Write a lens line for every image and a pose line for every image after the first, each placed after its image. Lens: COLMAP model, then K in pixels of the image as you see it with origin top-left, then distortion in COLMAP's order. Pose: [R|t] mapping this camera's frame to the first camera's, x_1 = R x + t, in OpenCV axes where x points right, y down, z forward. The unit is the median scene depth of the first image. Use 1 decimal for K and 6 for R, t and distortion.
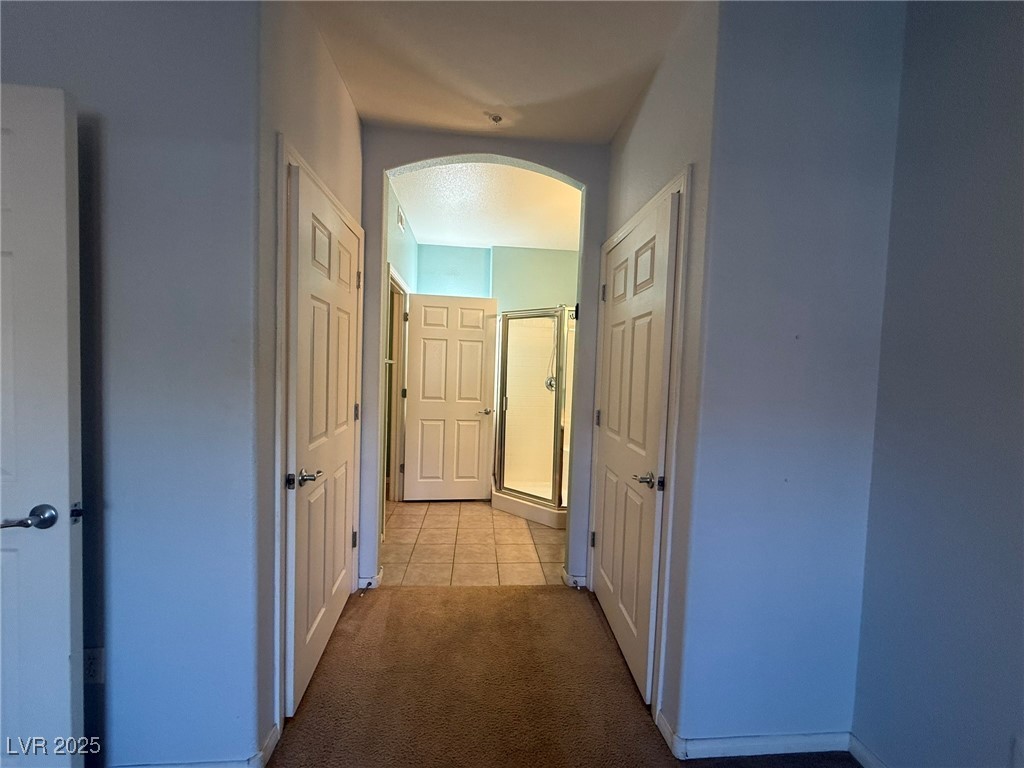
lens RADIAL K [[407.1, 0, 510.7], [0, 407.1, 385.7], [0, 0, 1]] dist [-0.001384, 0.000259]
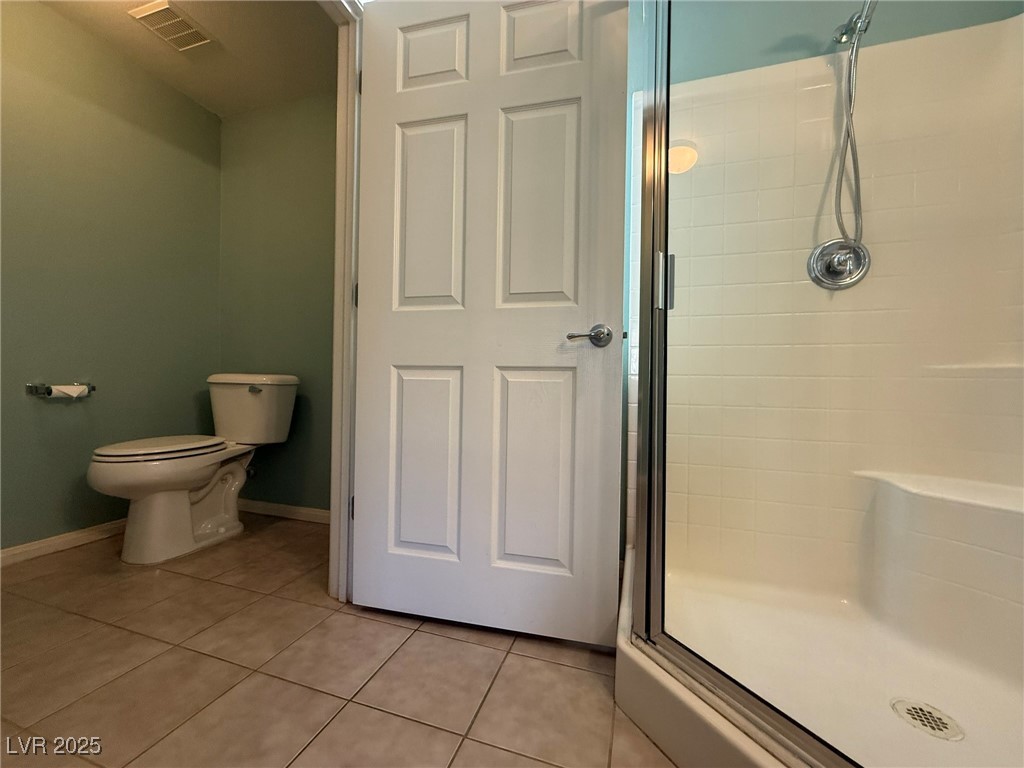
lens RADIAL K [[407.1, 0, 510.3], [0, 407.1, 389.1], [0, 0, 1]] dist [-0.001384, 0.000259]
pose [[0.923450, -0.016731, -0.383354, -0.007120], [-0.000886, 0.998953, -0.045733, 0.126399], [0.383718, 0.042572, 0.922468, 0.787116]]
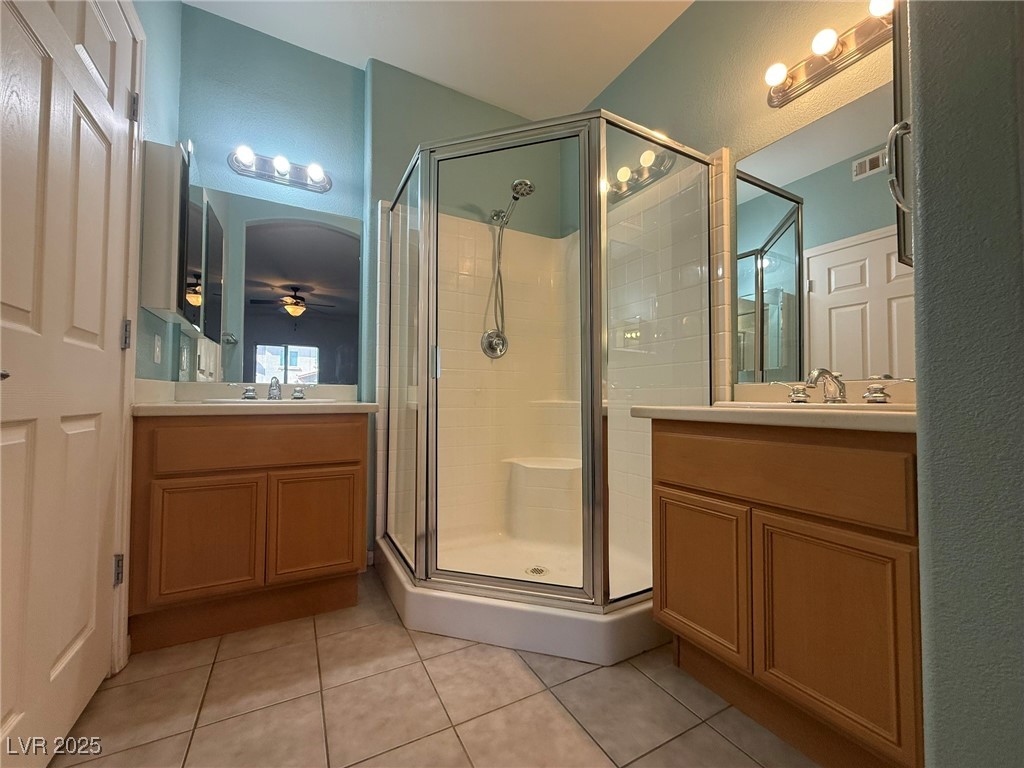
lens RADIAL K [[407.1, 0, 516.0], [0, 407.1, 385.5], [0, 0, 1]] dist [-0.001384, 0.000259]
pose [[0.912709, -0.020012, 0.408121, -0.112175], [0.043925, 0.997817, -0.049304, 0.096006], [-0.406243, 0.062927, 0.911596, 0.625759]]
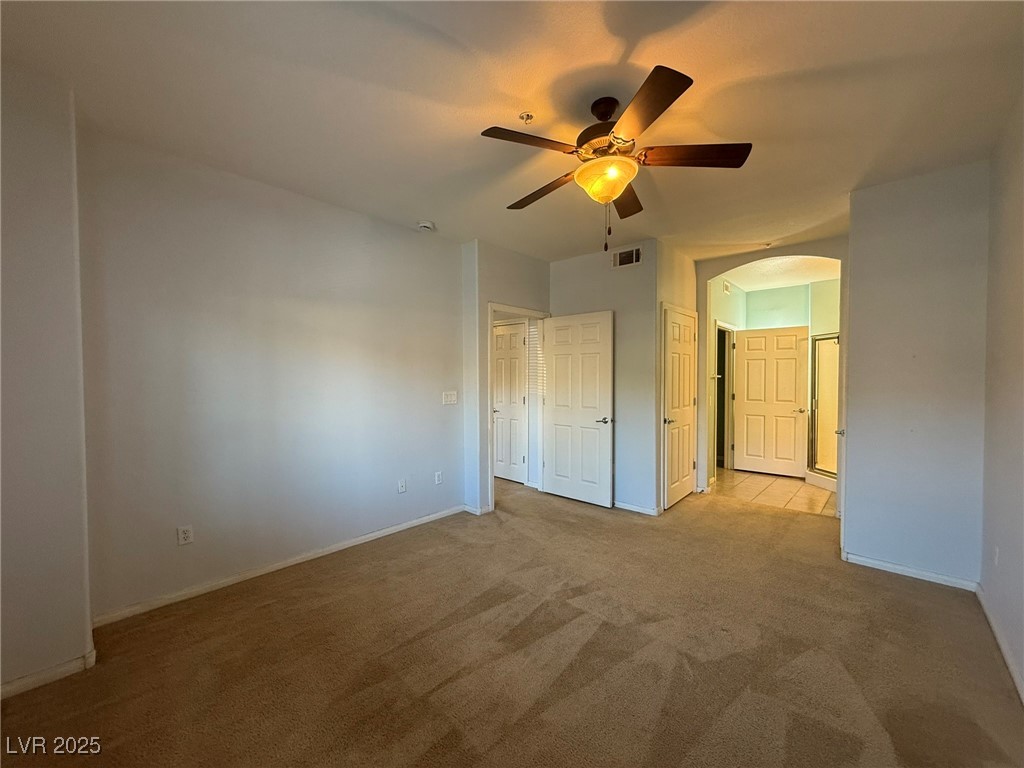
lens RADIAL K [[407.1, 0, 506.8], [0, 407.1, 382.6], [0, 0, 1]] dist [-0.001384, 0.000259]
pose [[0.663728, -0.025983, -0.747522, 0.330810], [-0.008884, 0.999052, -0.042613, 0.040409], [0.747921, 0.034925, 0.662868, -0.668899]]
